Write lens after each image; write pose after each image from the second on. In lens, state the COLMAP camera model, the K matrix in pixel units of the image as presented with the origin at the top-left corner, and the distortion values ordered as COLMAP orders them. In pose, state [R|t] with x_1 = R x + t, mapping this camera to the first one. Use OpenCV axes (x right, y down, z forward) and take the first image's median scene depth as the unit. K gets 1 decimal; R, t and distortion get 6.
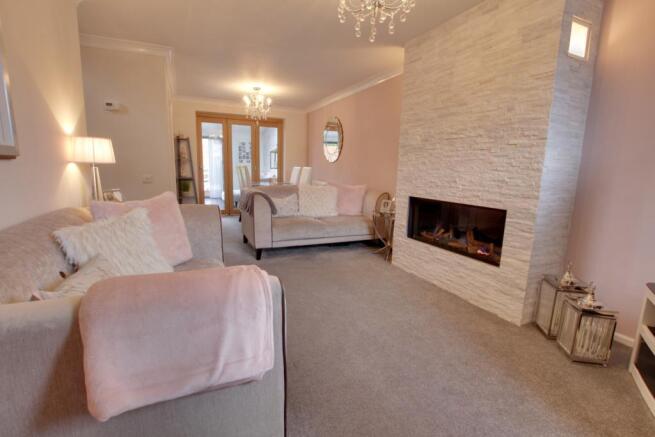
lens RADIAL K [[304.5, 0, 326.9], [0, 304.5, 219.0], [0, 0, 1]] dist [-0.033829, 0.006520]
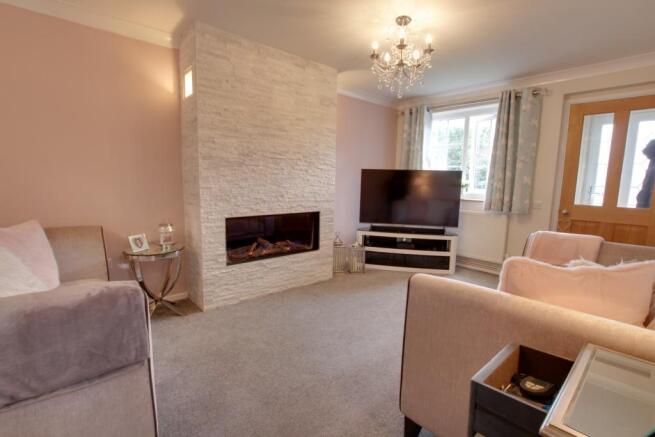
lens RADIAL K [[304.5, 0, 328.8], [0, 304.5, 220.9], [0, 0, 1]] dist [-0.033829, 0.006520]
pose [[-0.289369, -0.154607, 0.944649, -0.678089], [0.132758, 0.970850, 0.199562, -0.219087], [-0.947967, 0.183157, -0.260409, 1.054642]]
